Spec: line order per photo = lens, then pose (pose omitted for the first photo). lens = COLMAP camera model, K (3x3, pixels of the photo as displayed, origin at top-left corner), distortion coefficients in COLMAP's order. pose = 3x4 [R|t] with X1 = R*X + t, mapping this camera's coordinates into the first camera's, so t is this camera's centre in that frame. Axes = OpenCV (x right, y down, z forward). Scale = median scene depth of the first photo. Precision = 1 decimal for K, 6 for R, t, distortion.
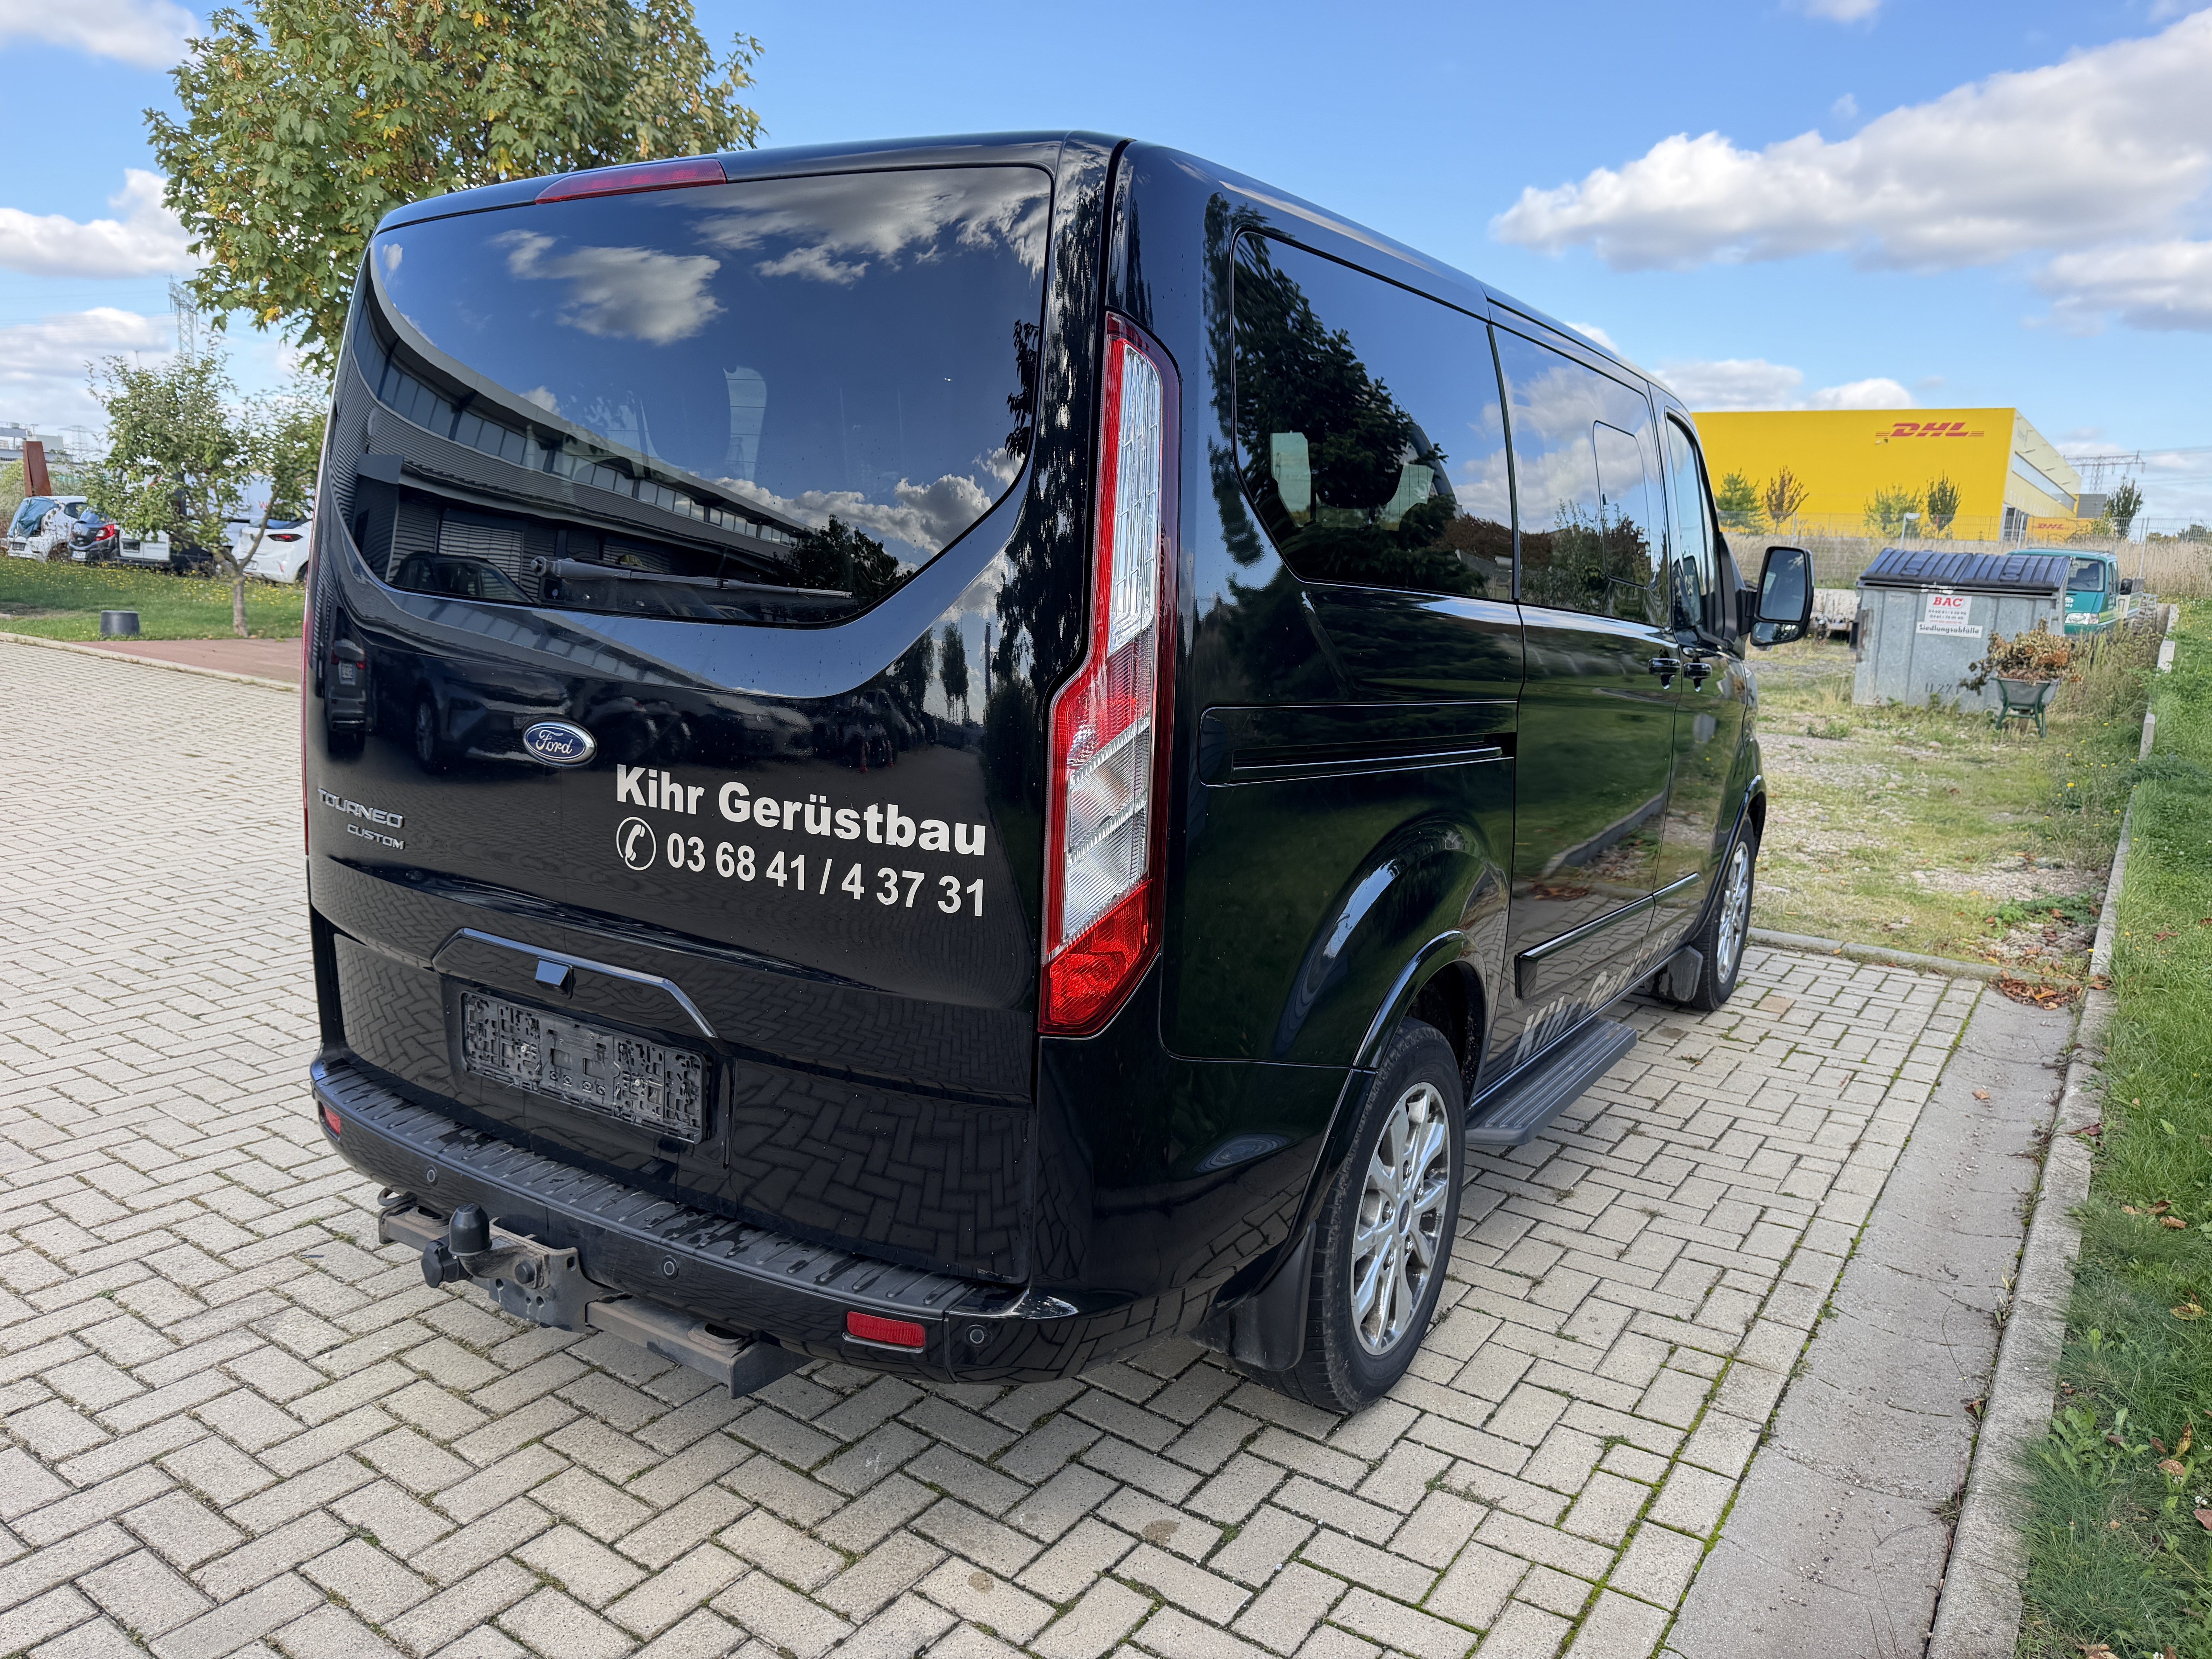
lens RADIAL K [[1569.7, 0, 1101.5], [0, 1569.7, 826.5], [0, 0, 1]] dist [-0.008199, -0.006426]
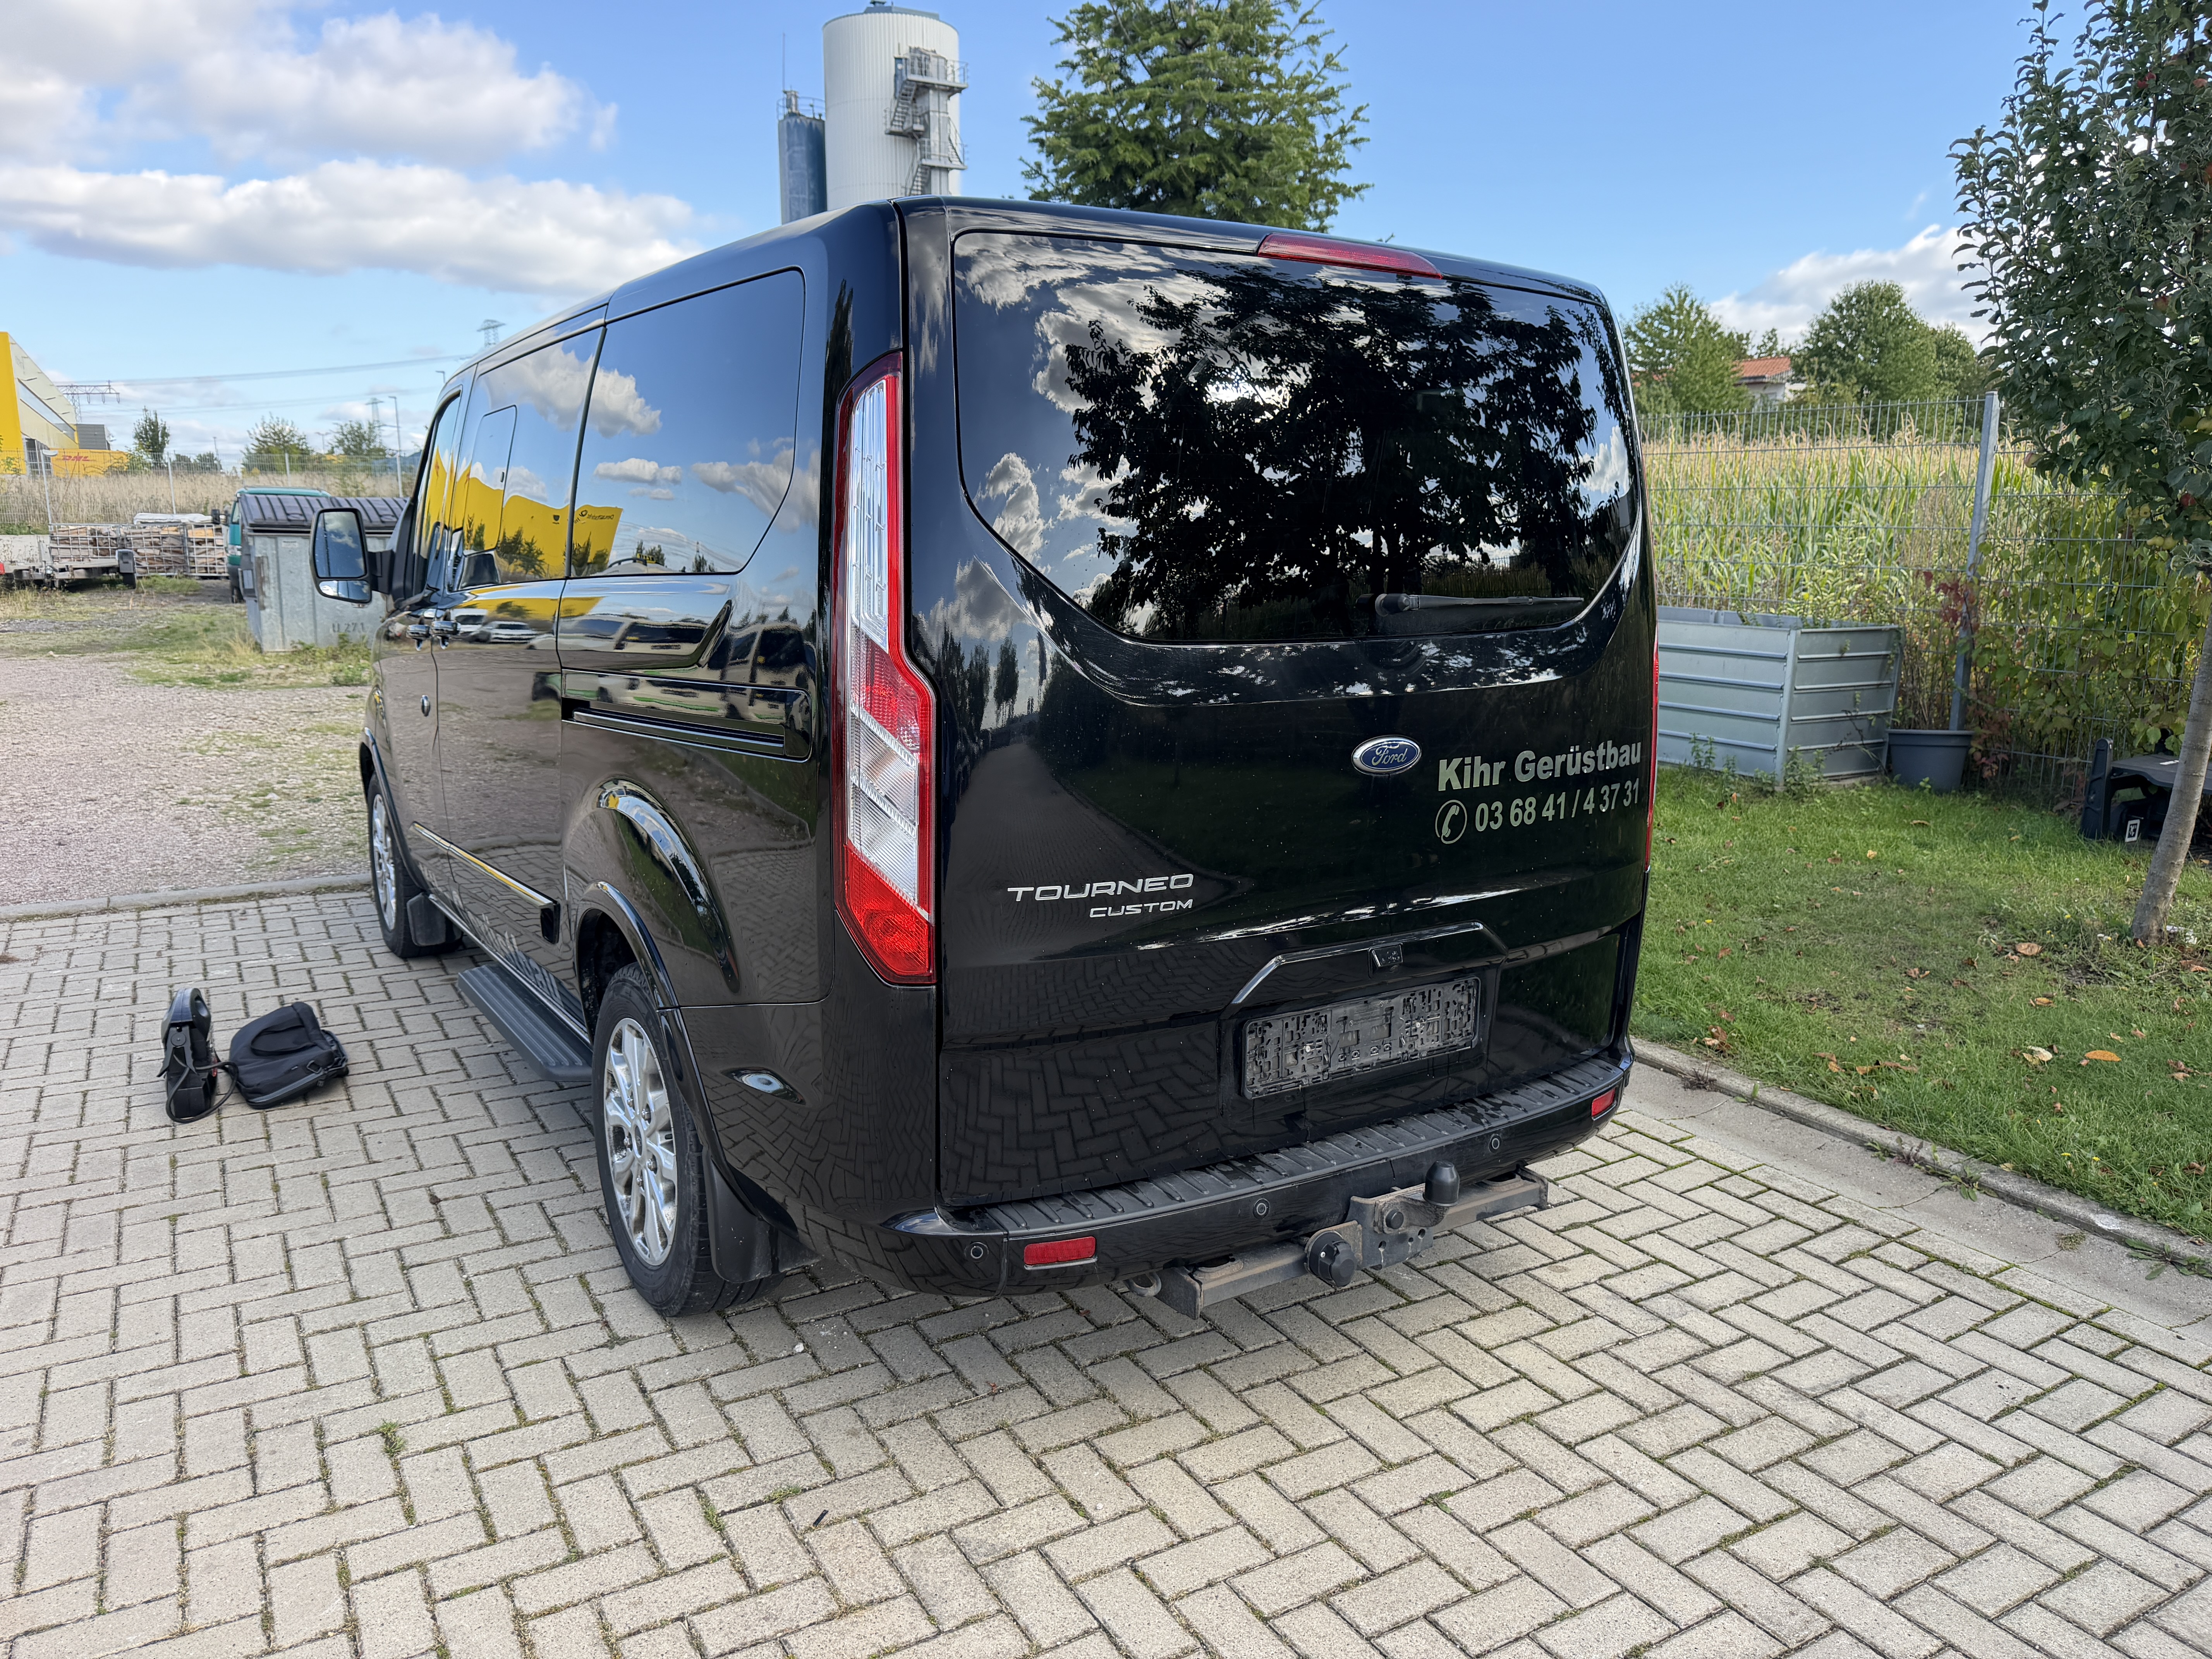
lens RADIAL K [[1569.7, 0, 1098.5], [0, 1569.7, 830.1], [0, 0, 1]] dist [-0.008199, -0.006426]
pose [[0.426311, -0.209727, 0.879928, -1.509338], [0.169578, 0.974035, 0.149999, -0.214950], [-0.888539, 0.085270, 0.450807, 0.710662]]
